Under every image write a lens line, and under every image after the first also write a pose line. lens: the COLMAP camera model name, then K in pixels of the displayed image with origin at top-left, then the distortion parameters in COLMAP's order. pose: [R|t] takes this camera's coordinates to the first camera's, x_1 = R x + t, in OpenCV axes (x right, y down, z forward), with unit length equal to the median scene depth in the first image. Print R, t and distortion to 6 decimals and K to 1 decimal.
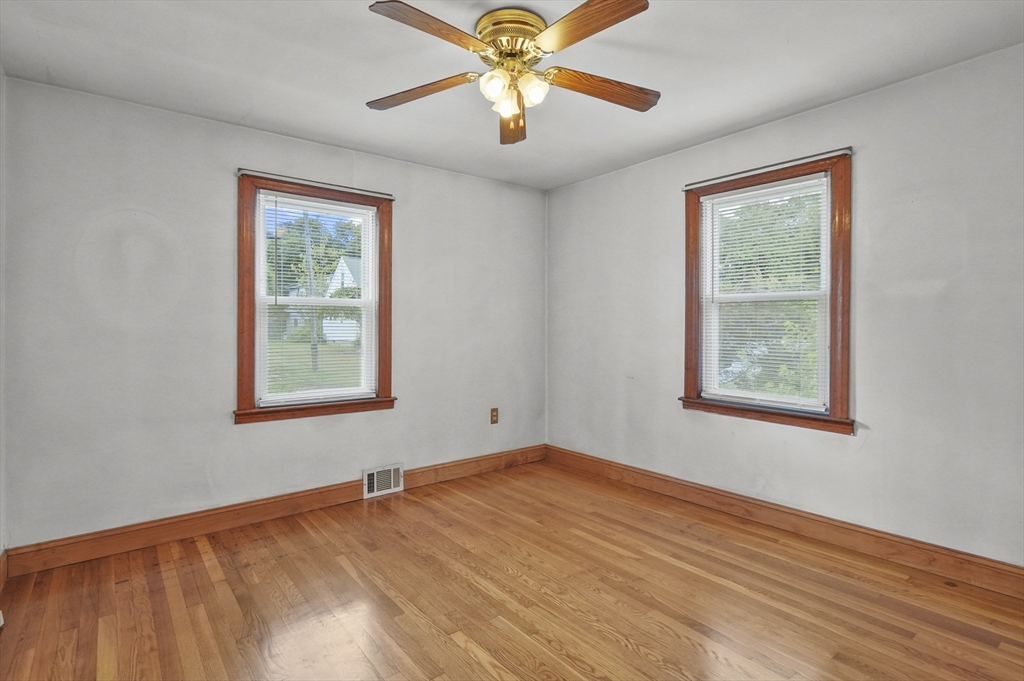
lens RADIAL K [[502.4, 0, 508.7], [0, 502.4, 328.6], [0, 0, 1]] dist [0.000581, 0.000182]
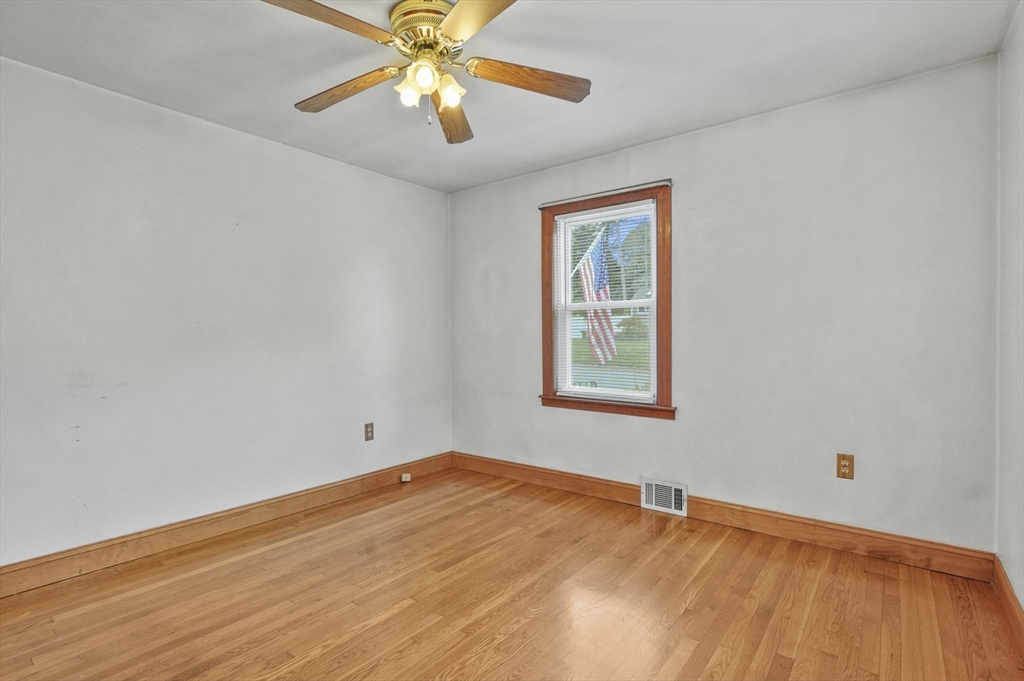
lens RADIAL K [[500.0, 0, 512.0], [0, 500.0, 340.5], [0, 0, 1]] dist [-0.002717, -0.000505]
pose [[0.245523, 0.014614, -0.969281, 0.665560], [0.005458, 0.999850, 0.016457, 0.003609], [0.969375, -0.009331, 0.245407, 0.612080]]
